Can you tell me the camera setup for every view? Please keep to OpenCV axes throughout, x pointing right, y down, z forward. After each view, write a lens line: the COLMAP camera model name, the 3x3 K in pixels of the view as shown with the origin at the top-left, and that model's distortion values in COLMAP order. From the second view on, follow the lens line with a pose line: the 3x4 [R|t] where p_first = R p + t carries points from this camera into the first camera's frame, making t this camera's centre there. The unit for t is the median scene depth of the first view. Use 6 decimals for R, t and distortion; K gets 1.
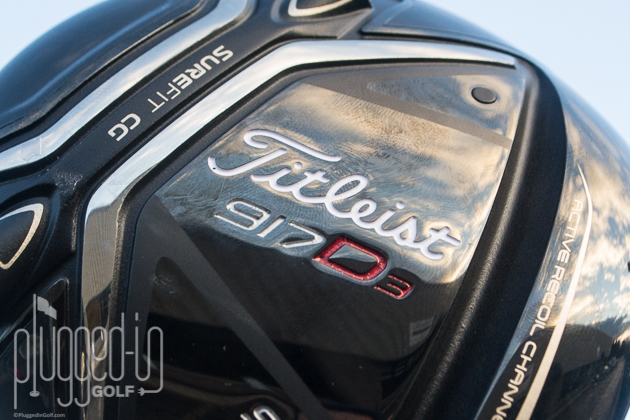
lens RADIAL K [[1138.6, 0, 315.1], [0, 1138.6, 211.0], [0, 0, 1]] dist [0.081613, 0.000000]
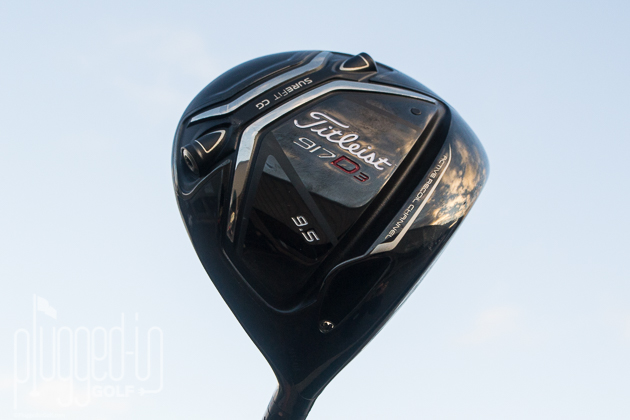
lens RADIAL K [[1138.6, 0, 315.0], [0, 1138.6, 209.3], [0, 0, 1]] dist [0.081613, 0.000000]
pose [[0.985451, 0.130906, -0.108394, 0.233095], [-0.141897, 0.984737, -0.100788, 0.374480], [0.093546, 0.114703, 0.988986, -1.351759]]
